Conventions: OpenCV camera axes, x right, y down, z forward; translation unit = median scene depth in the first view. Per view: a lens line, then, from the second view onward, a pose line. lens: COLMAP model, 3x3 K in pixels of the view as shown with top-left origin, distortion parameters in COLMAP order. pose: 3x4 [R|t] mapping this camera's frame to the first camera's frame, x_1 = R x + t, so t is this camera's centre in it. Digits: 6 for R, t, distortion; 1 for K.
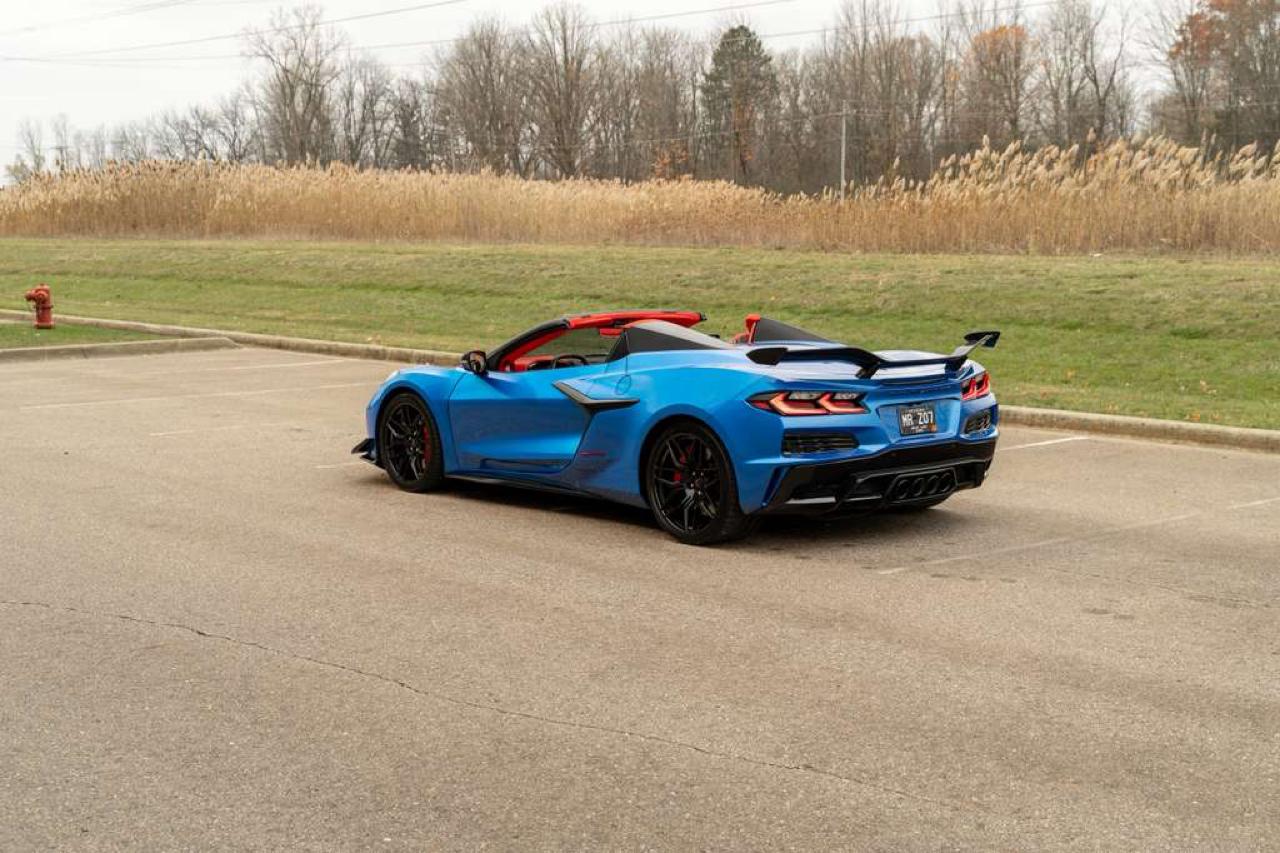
lens RADIAL K [[1822.5, 0, 640.0], [0, 1822.5, 426.5], [0, 0, 1]] dist [-0.003614, -0.006435]
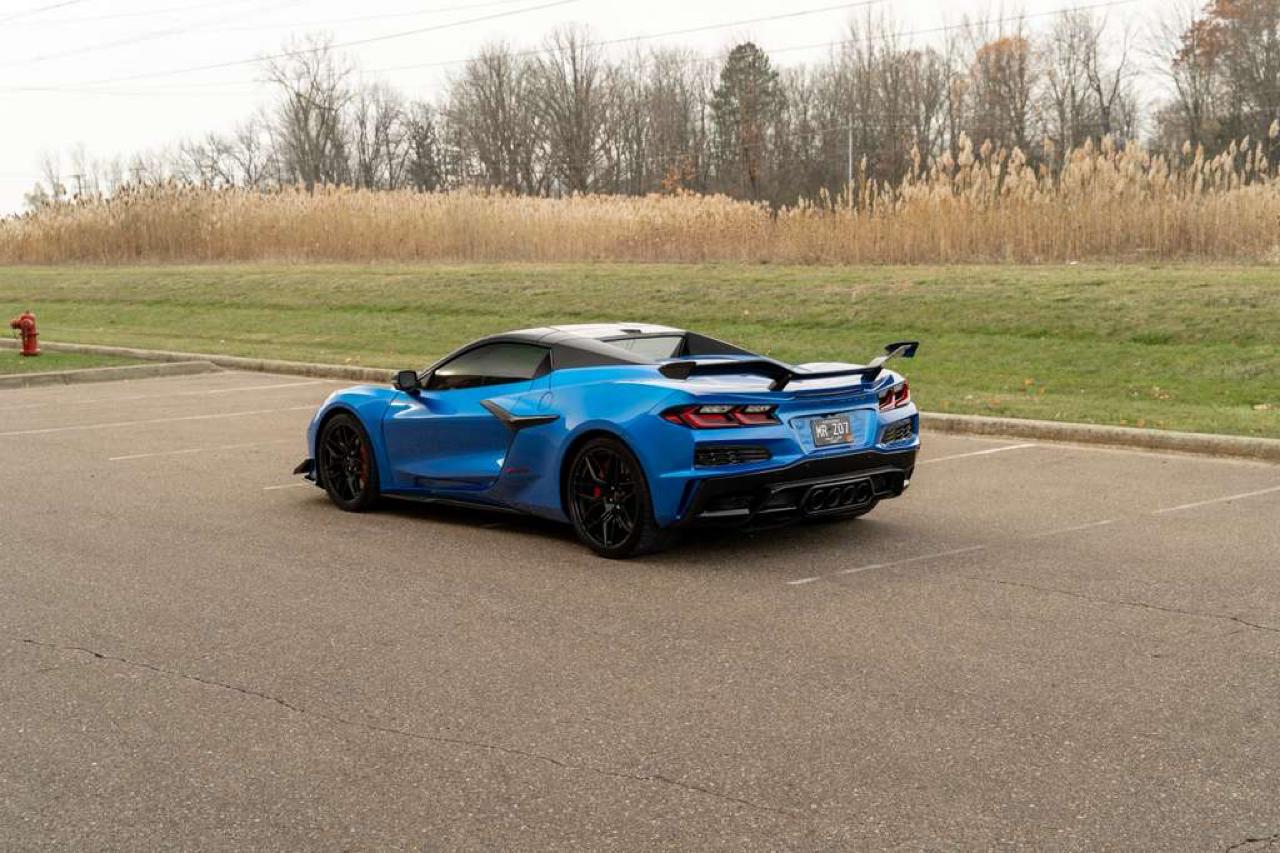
lens RADIAL K [[1808.8, 0, 656.0], [0, 1808.8, 427.2], [0, 0, 1]] dist [-0.006024, -0.008969]
pose [[0.999820, -0.018783, -0.002613, 0.019588], [0.018763, 0.999794, -0.007694, 0.000073], [0.002757, 0.007644, 0.999967, -0.001013]]
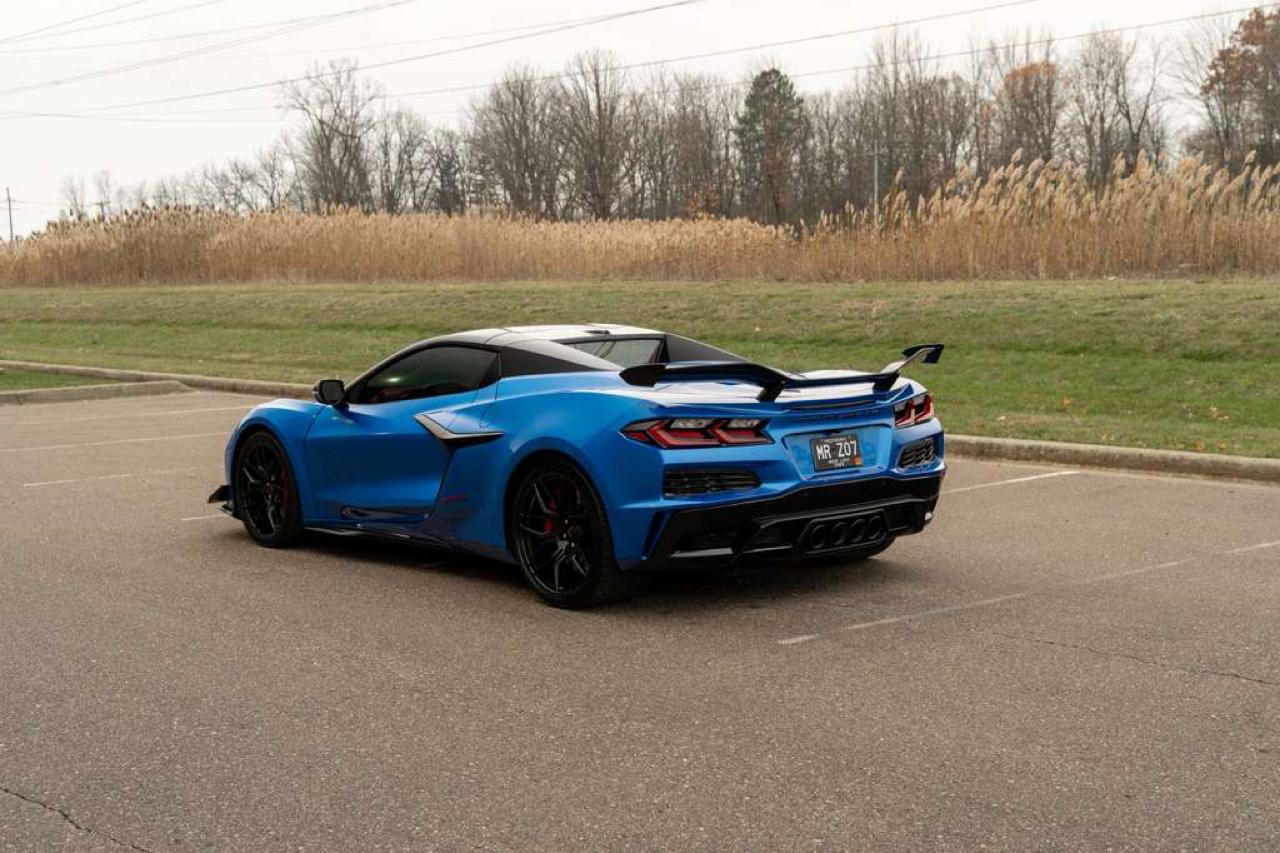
lens RADIAL K [[1808.8, 0, 656.0], [0, 1808.8, 427.2], [0, 0, 1]] dist [-0.006024, -0.008969]
pose [[0.999728, -0.016396, -0.016605, 0.029003], [0.015989, 0.999576, -0.024350, 0.001327], [0.016997, 0.024078, 0.999566, 0.063653]]
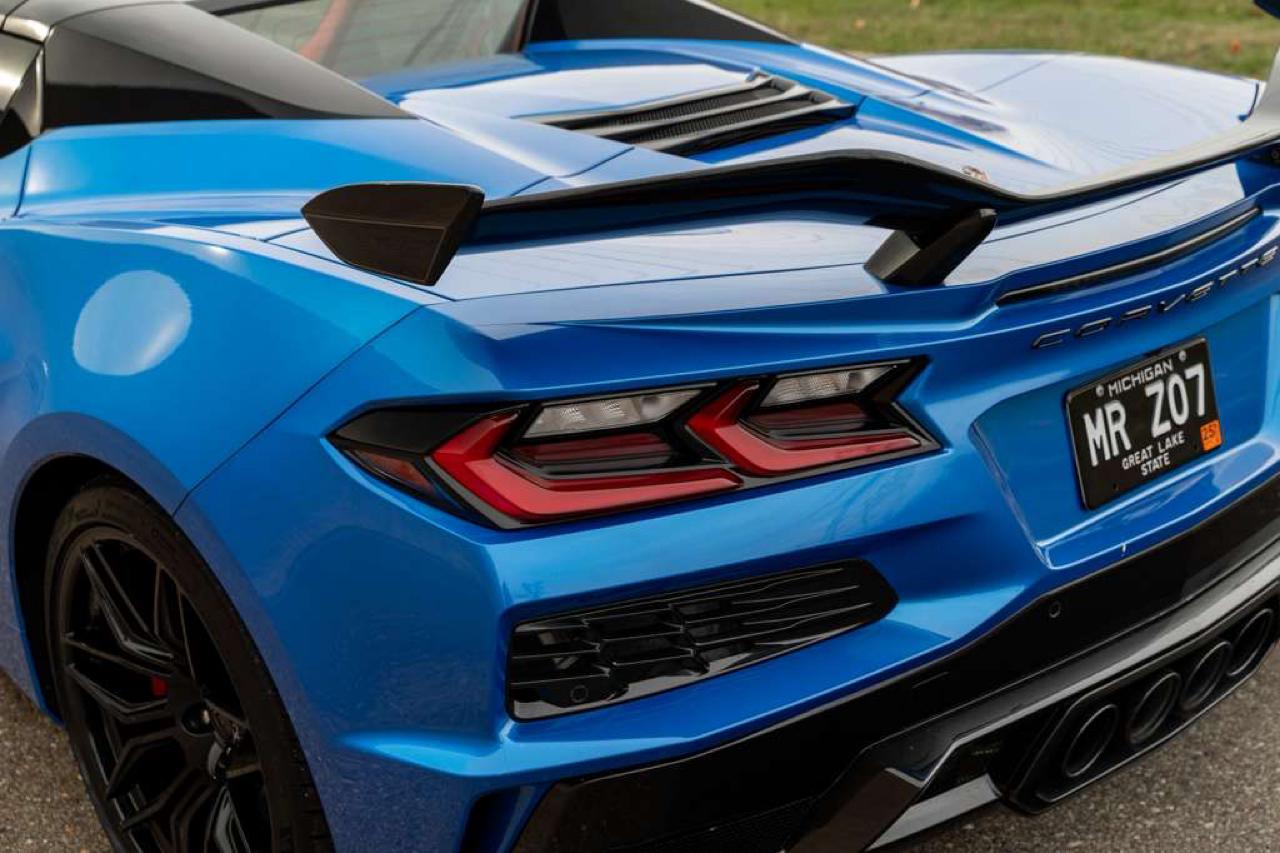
lens RADIAL K [[1808.8, 0, 656.0], [0, 1808.8, 427.2], [0, 0, 1]] dist [-0.006024, -0.008969]
pose [[0.998762, -0.048936, -0.008978, 0.031825], [0.049703, 0.973268, 0.224228, -0.019288], [-0.002235, -0.224397, 0.974495, 0.266779]]
